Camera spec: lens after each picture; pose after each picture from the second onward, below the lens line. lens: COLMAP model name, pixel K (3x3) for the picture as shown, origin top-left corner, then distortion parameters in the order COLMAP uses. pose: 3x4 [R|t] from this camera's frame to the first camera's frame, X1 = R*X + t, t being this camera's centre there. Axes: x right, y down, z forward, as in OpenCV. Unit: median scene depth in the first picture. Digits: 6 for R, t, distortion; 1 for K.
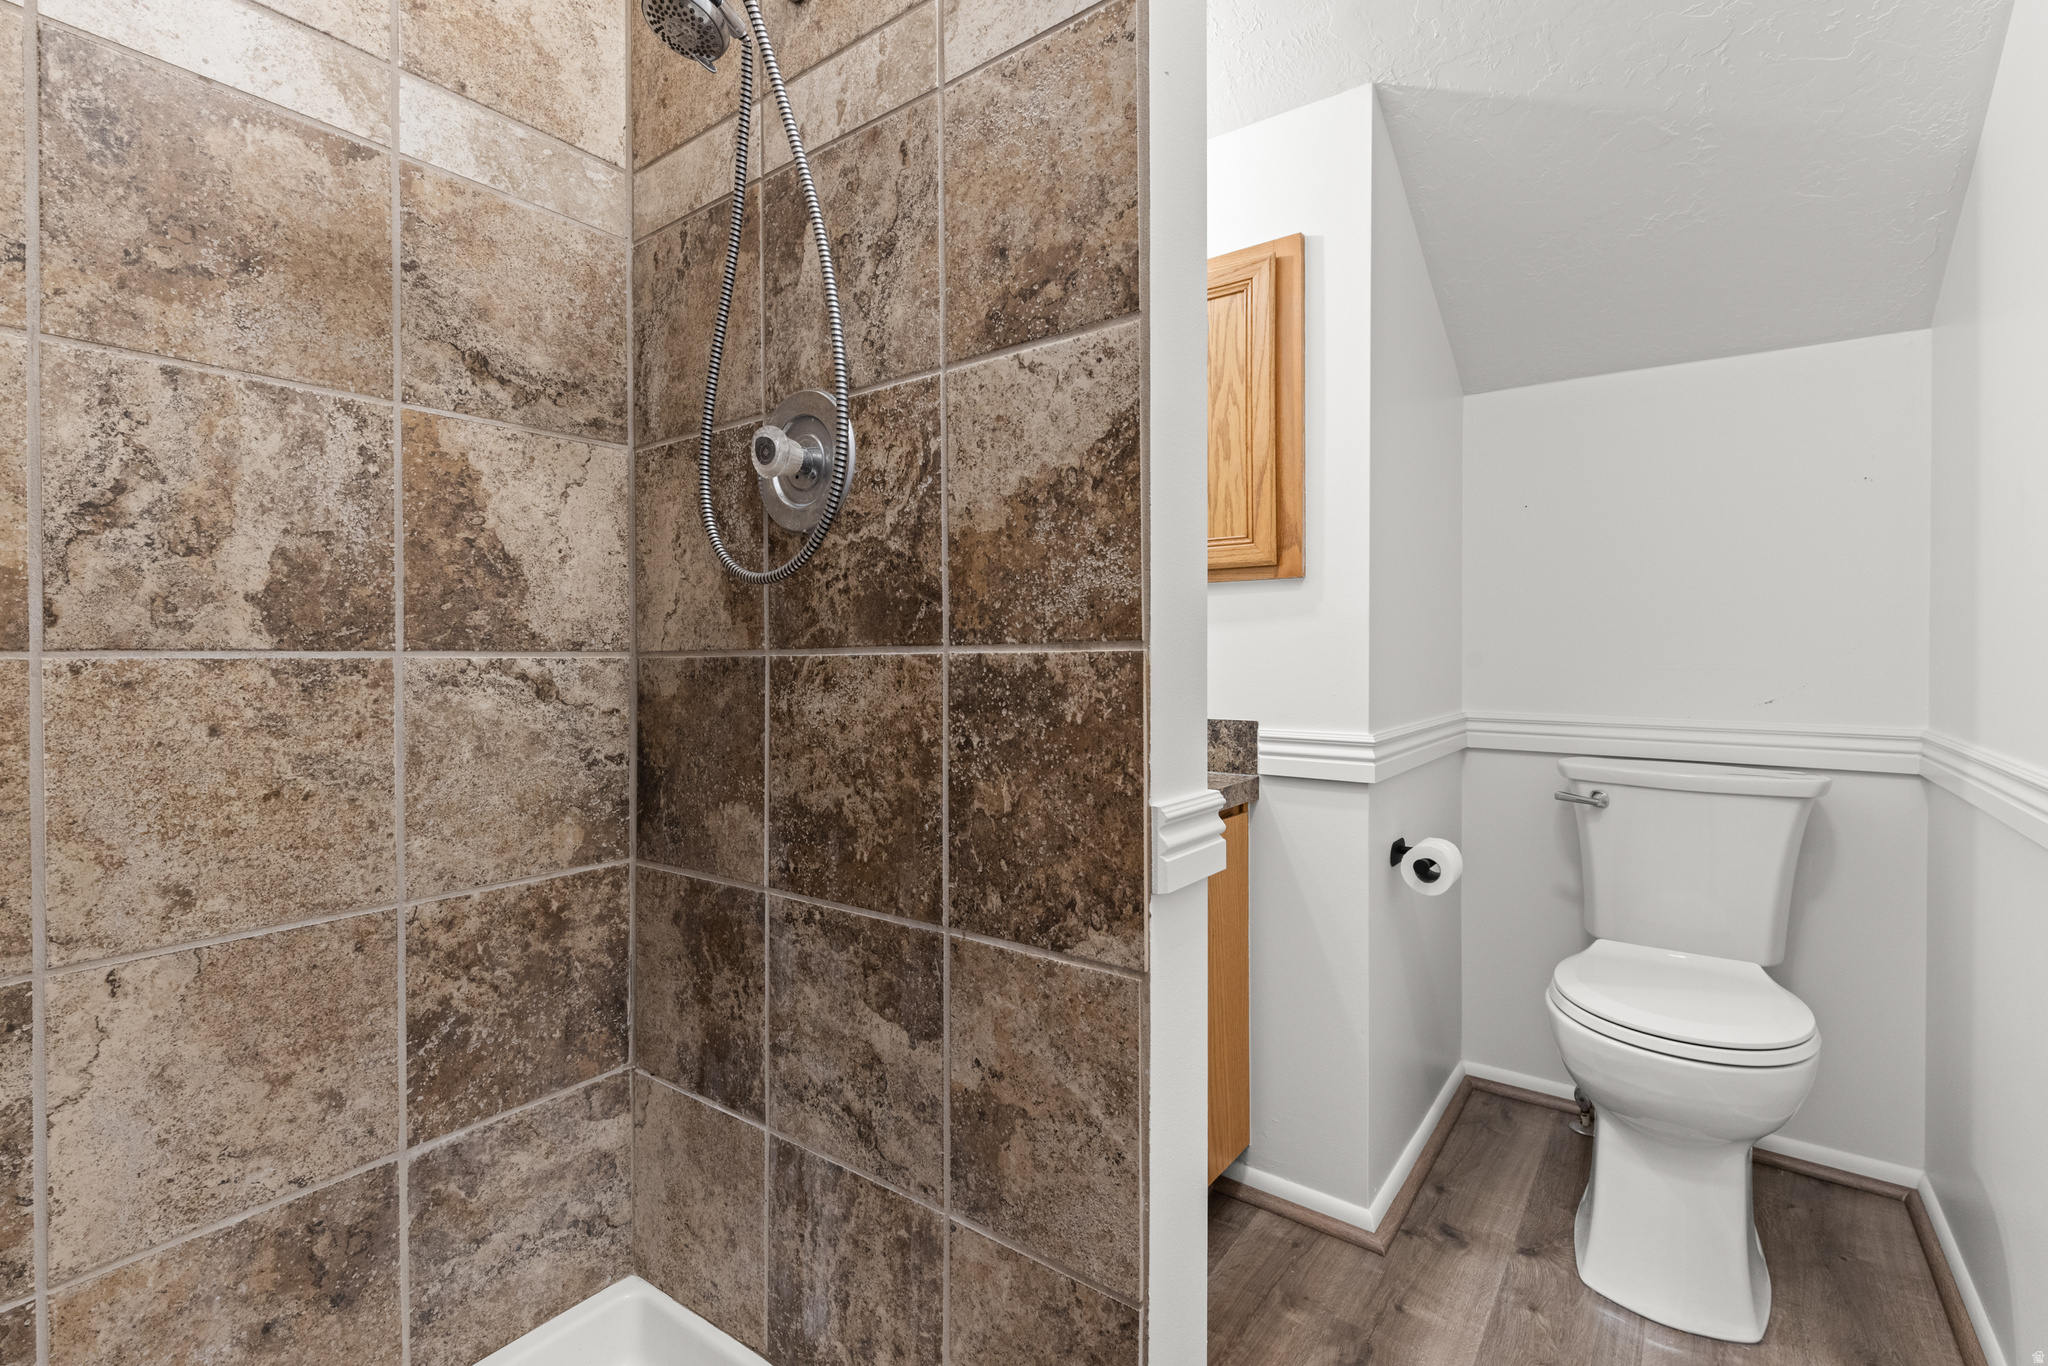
lens RADIAL K [[915.3, 0, 1016.5], [0, 915.3, 665.5], [0, 0, 1]] dist [0.006067, -0.000618]
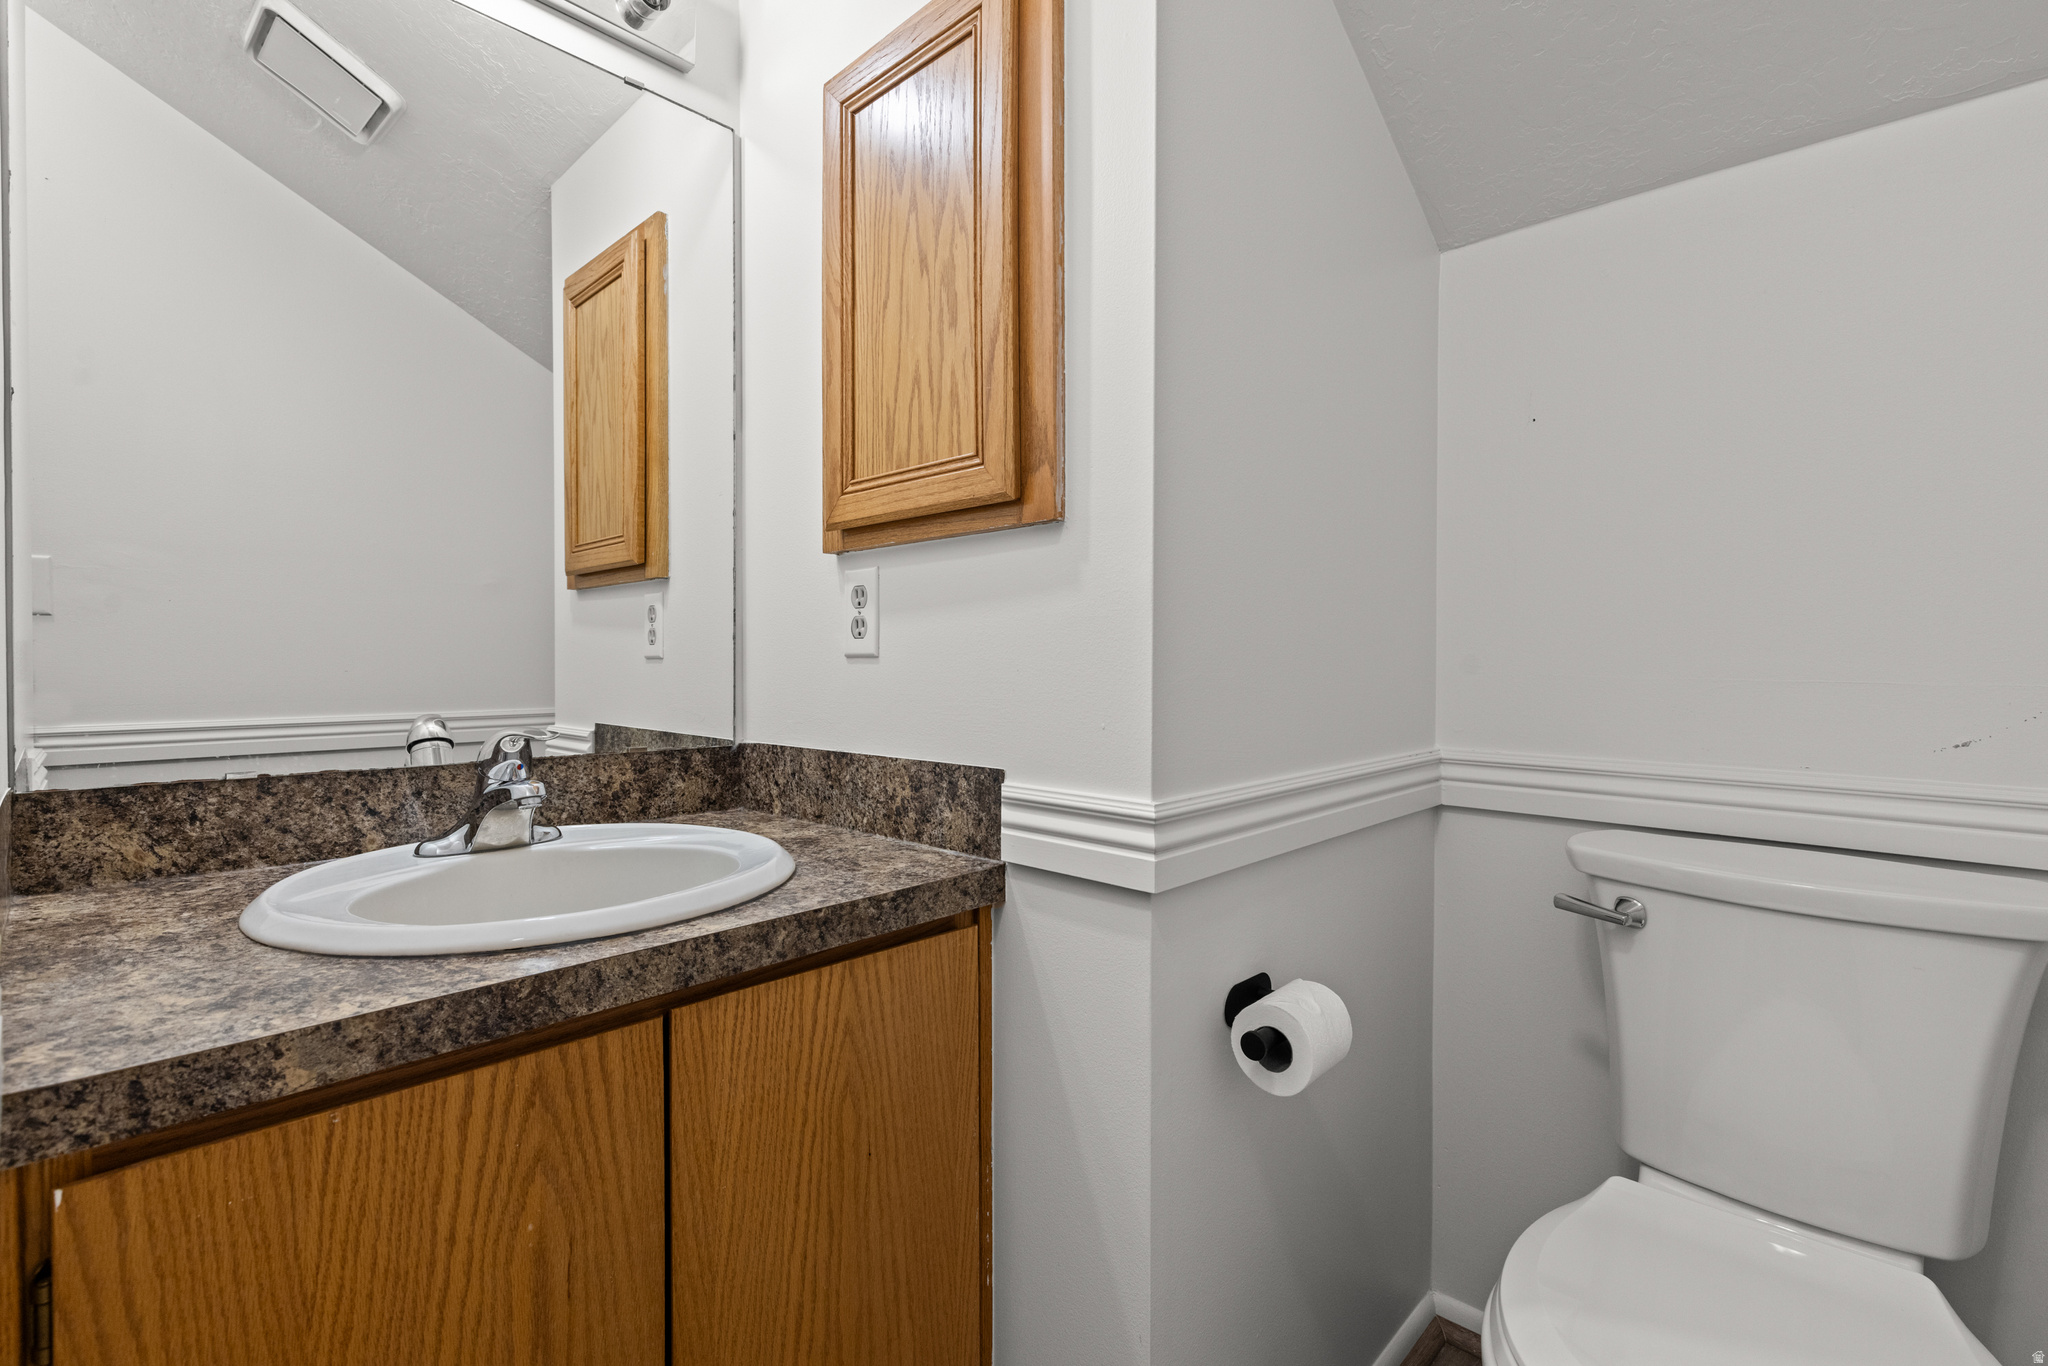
lens RADIAL K [[915.3, 0, 1031.0], [0, 915.3, 682.4], [0, 0, 1]] dist [0.006067, -0.000618]
pose [[0.994091, 0.004747, -0.108445, 0.344173], [-0.003996, 0.999967, 0.007143, 0.000204], [0.108475, -0.006667, 0.994077, 0.416200]]
